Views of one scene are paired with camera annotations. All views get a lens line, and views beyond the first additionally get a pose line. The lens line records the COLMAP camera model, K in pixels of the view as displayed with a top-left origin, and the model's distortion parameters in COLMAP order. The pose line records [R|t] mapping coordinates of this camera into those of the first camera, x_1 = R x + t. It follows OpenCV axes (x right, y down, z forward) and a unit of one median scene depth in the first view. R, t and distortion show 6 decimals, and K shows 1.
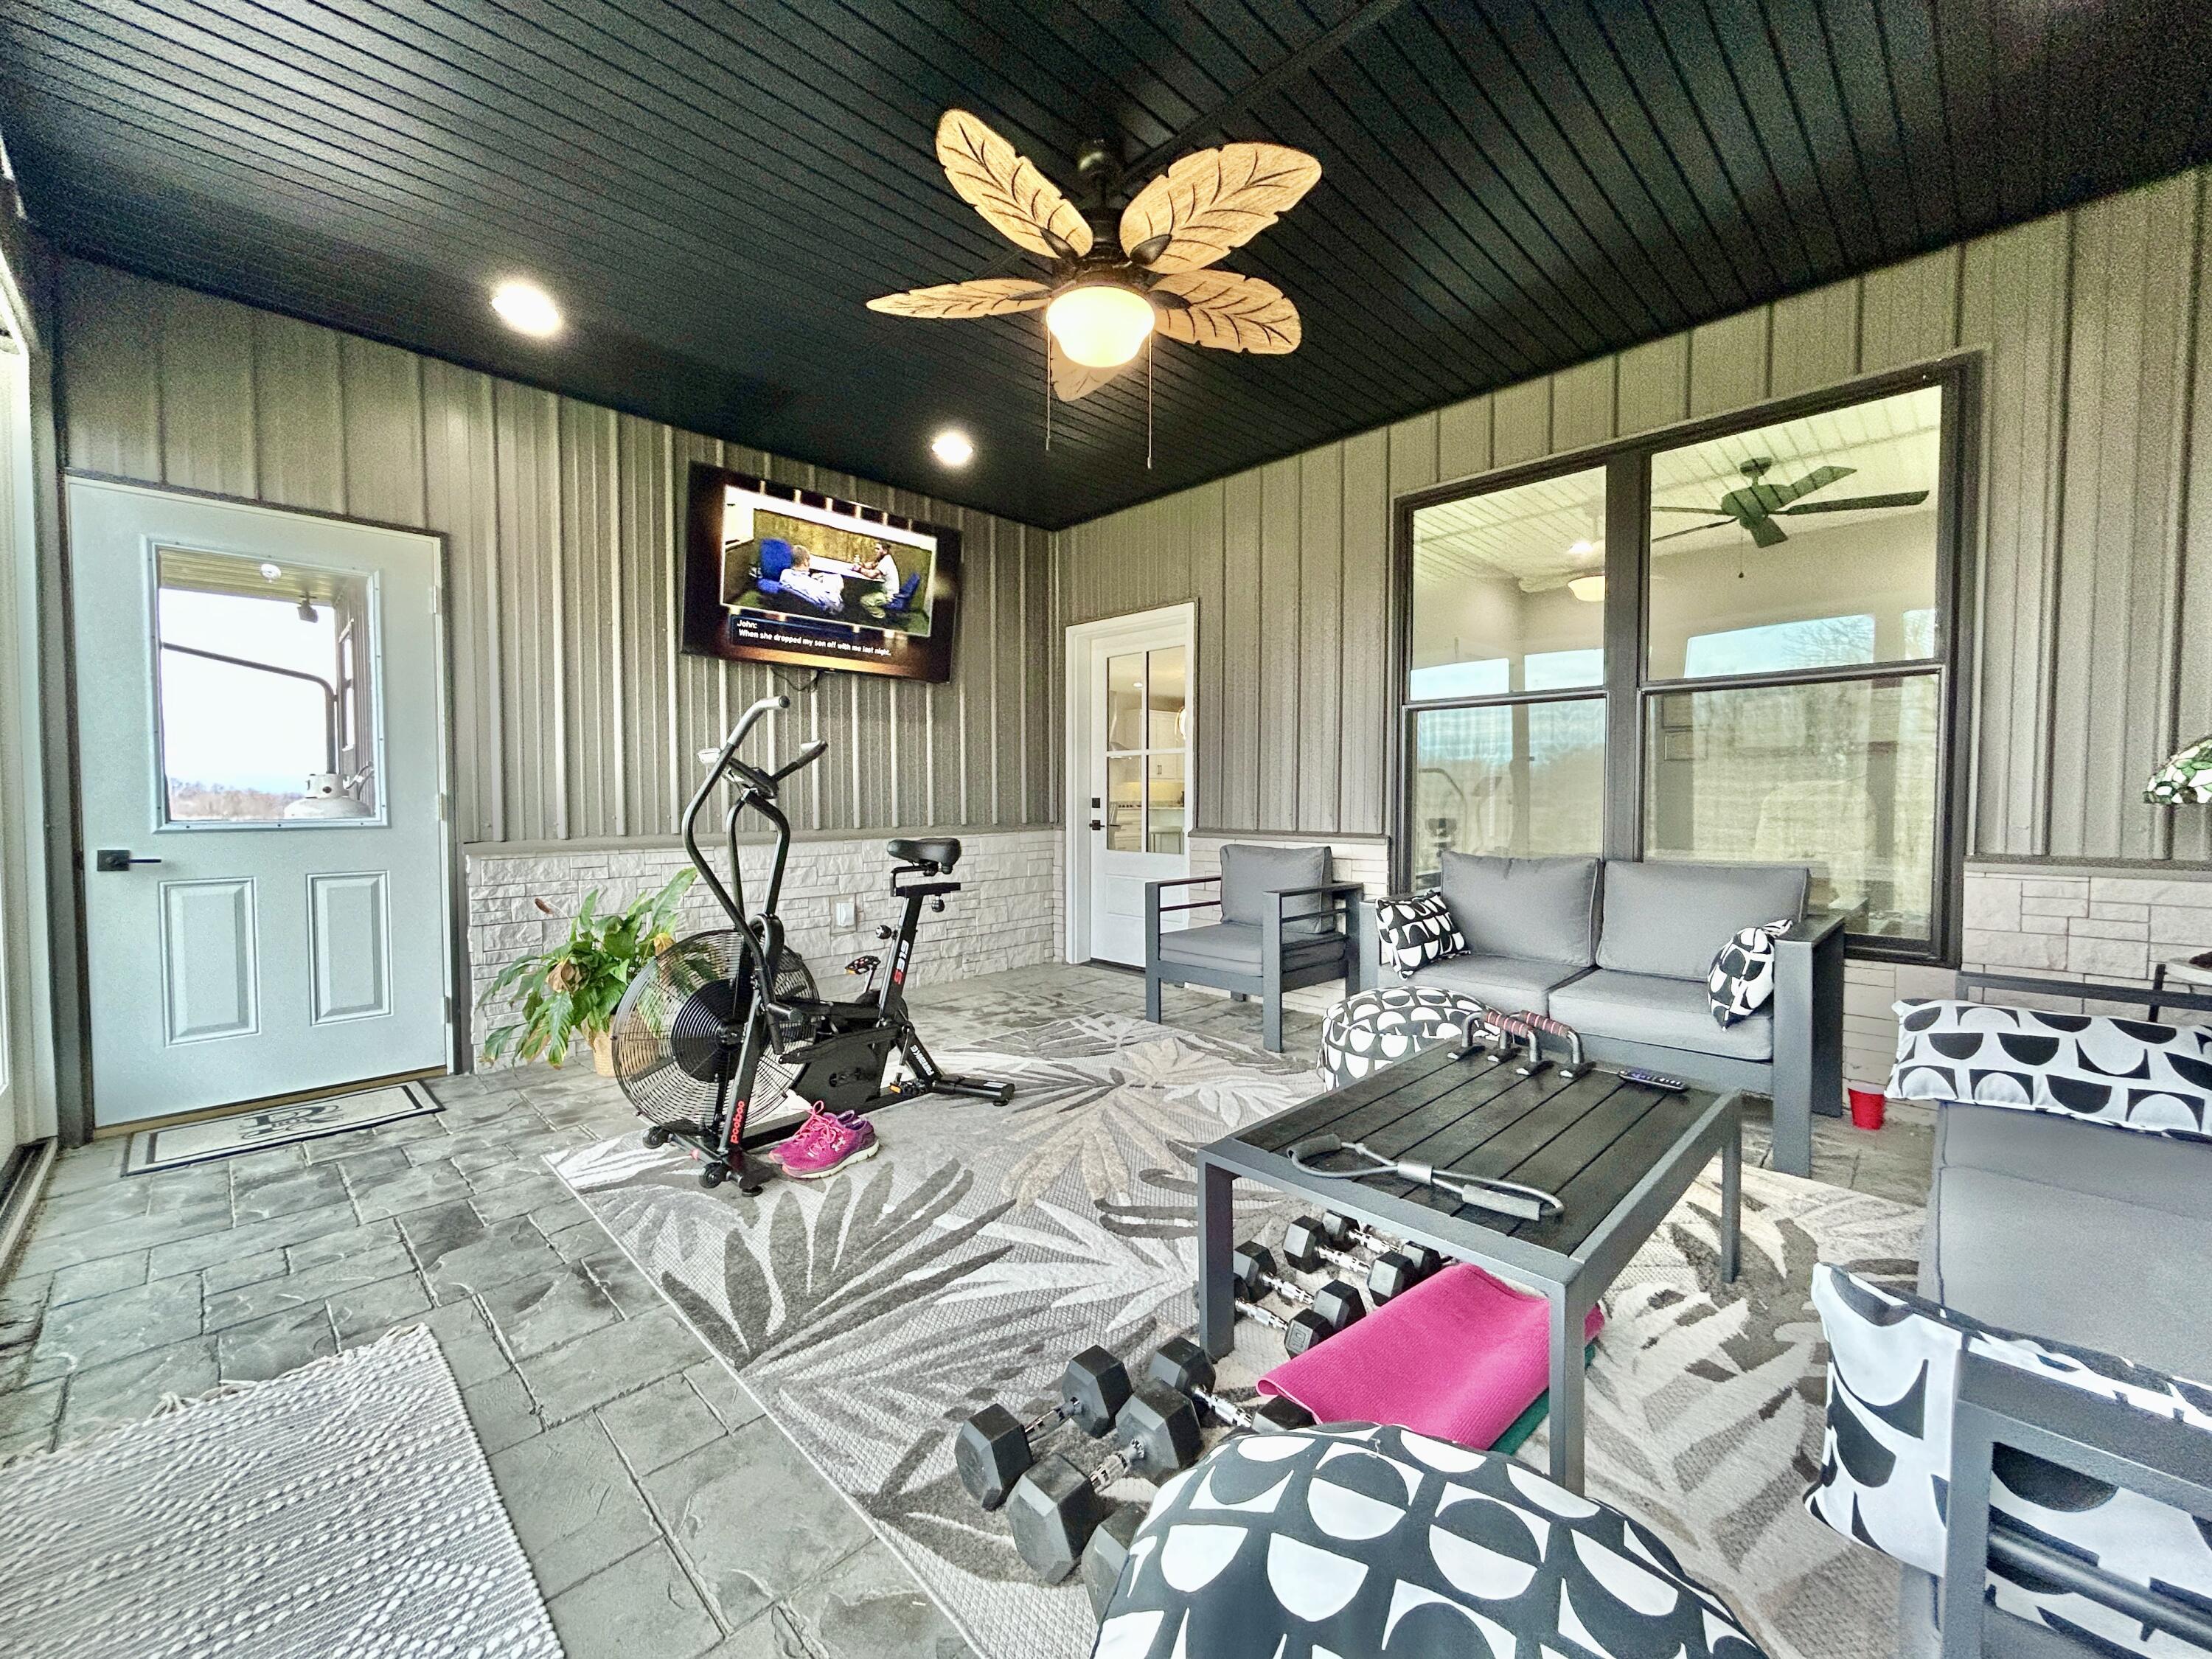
lens RADIAL K [[889.2, 0, 1099.3], [0, 889.2, 824.7], [0, 0, 1]] dist [-0.005951, 0.000255]
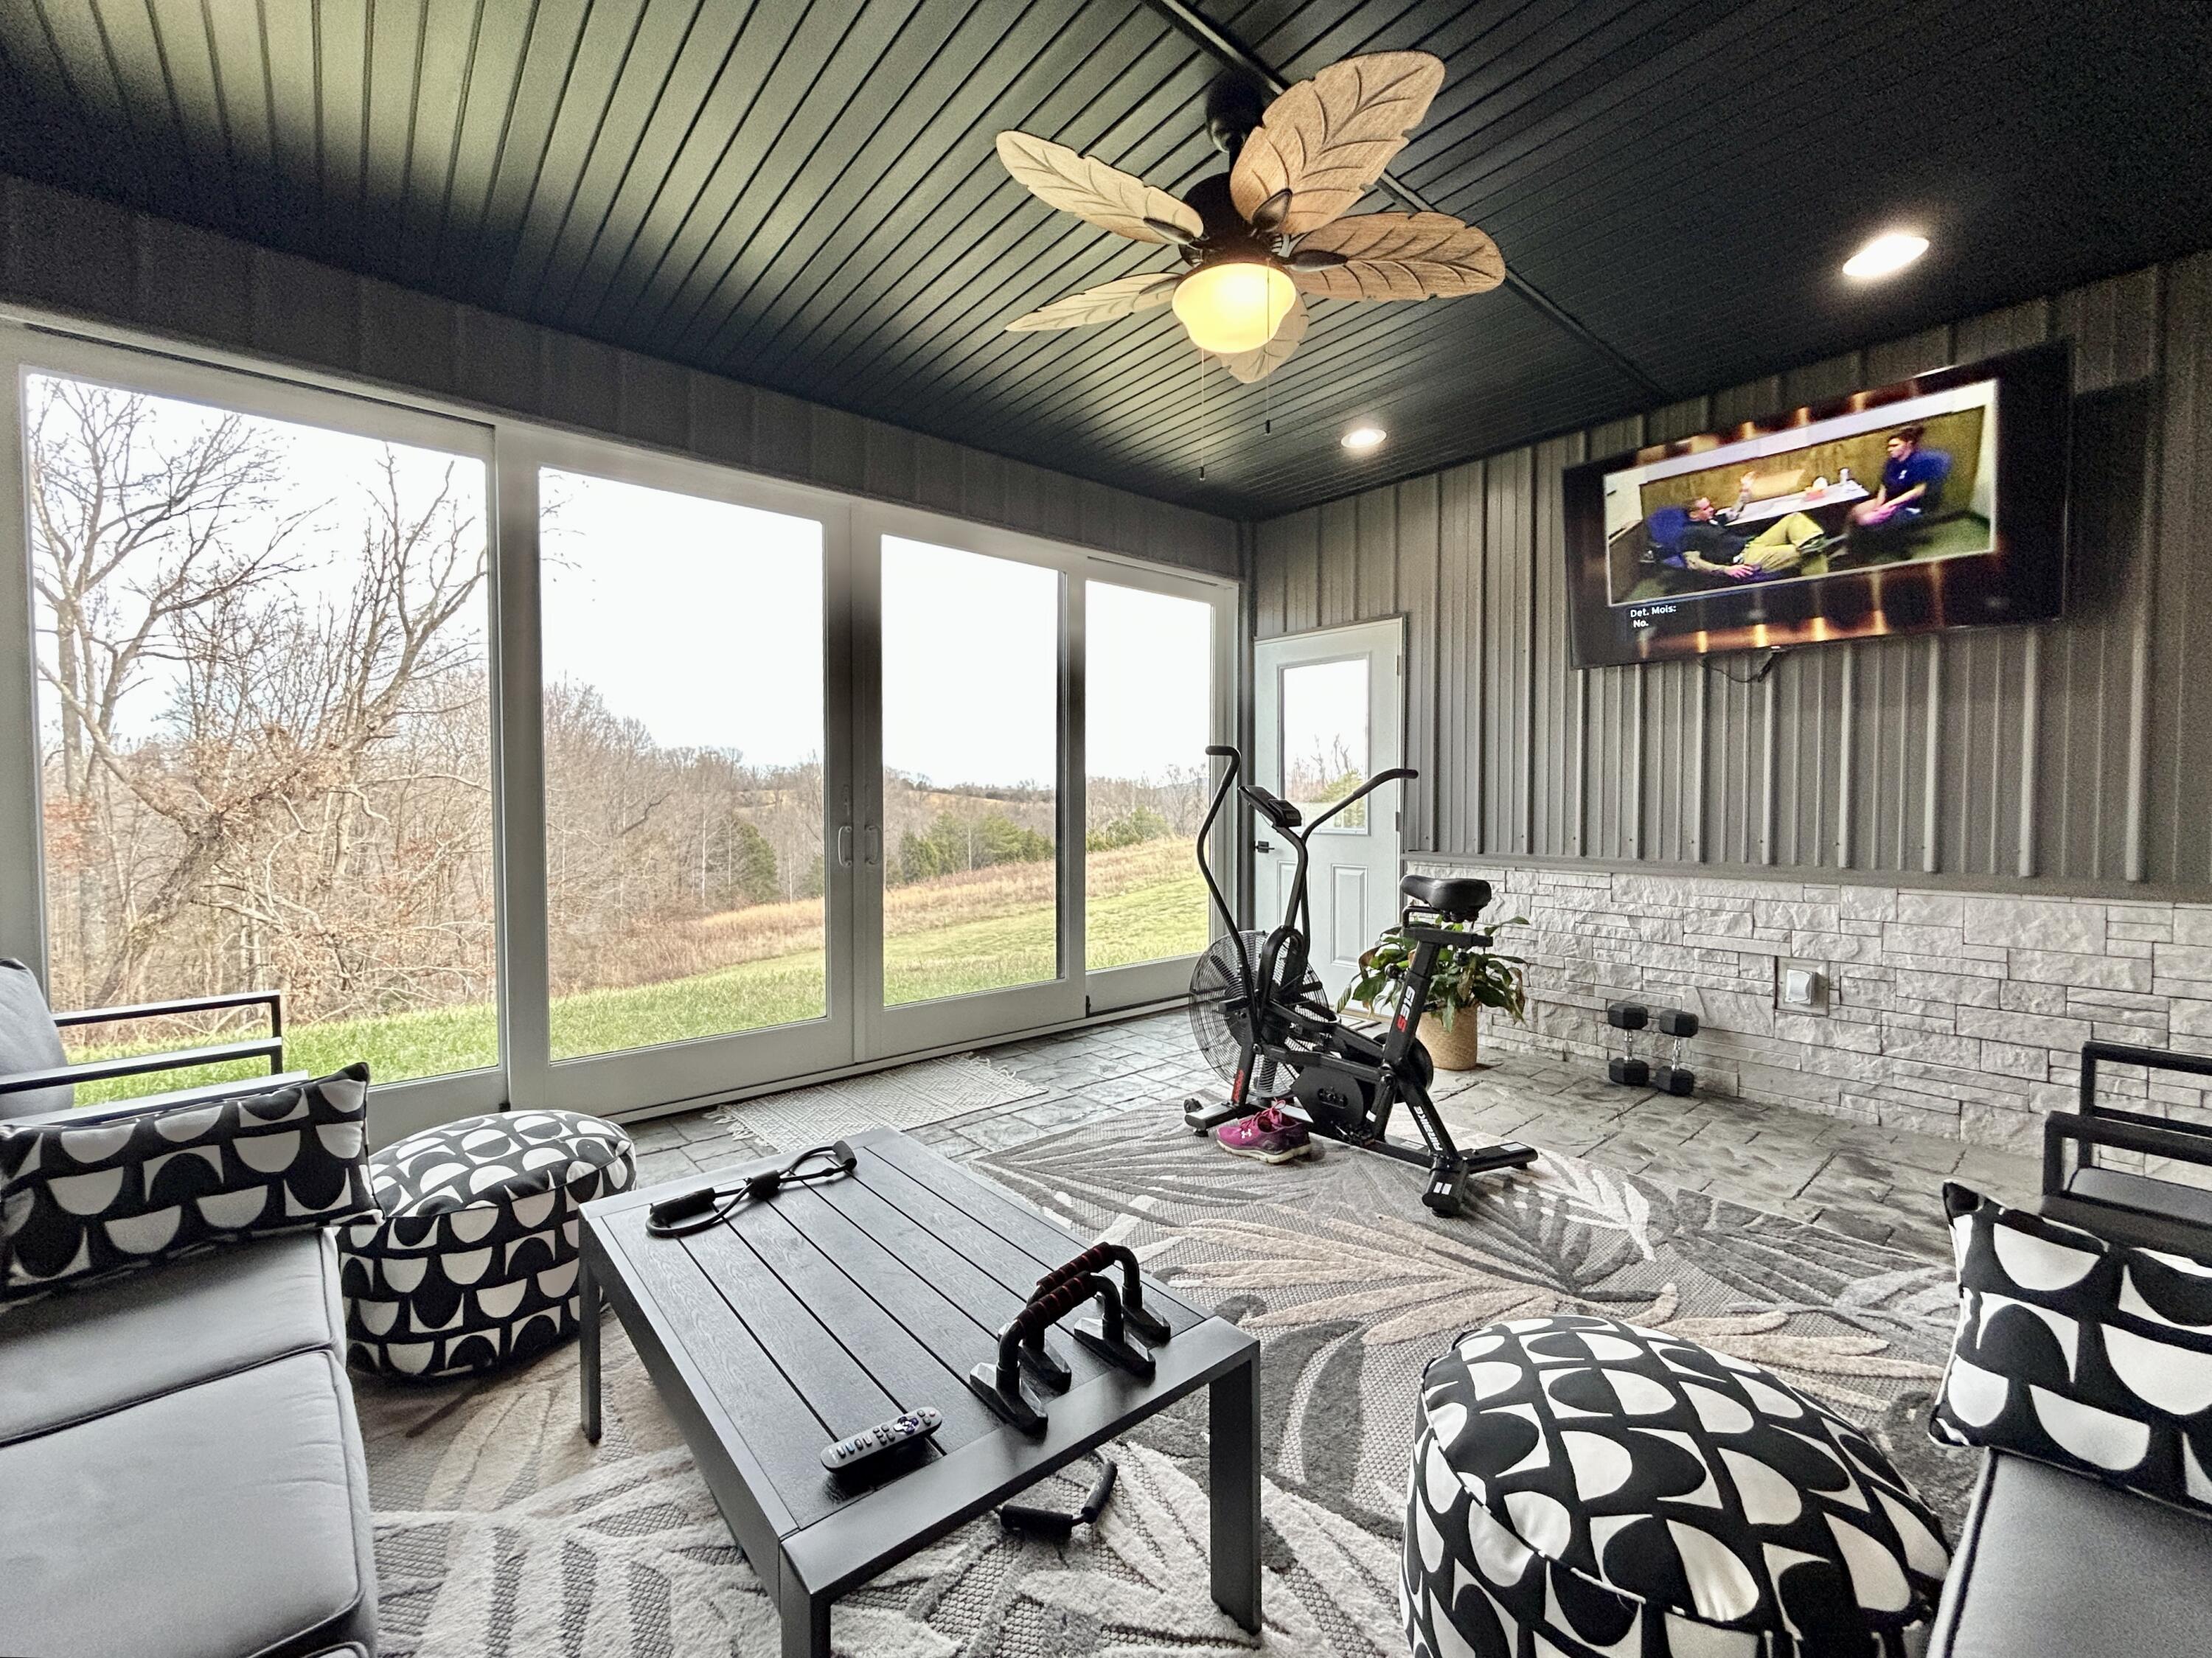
lens RADIAL K [[889.1, 0, 1098.5], [0, 889.1, 826.6], [0, 0, 1]] dist [-0.005951, 0.000255]
pose [[-0.068804, 0.031167, -0.997143, 0.544804], [-0.038315, 0.998692, 0.033860, -0.036142], [0.996894, 0.040535, -0.067520, 0.580013]]
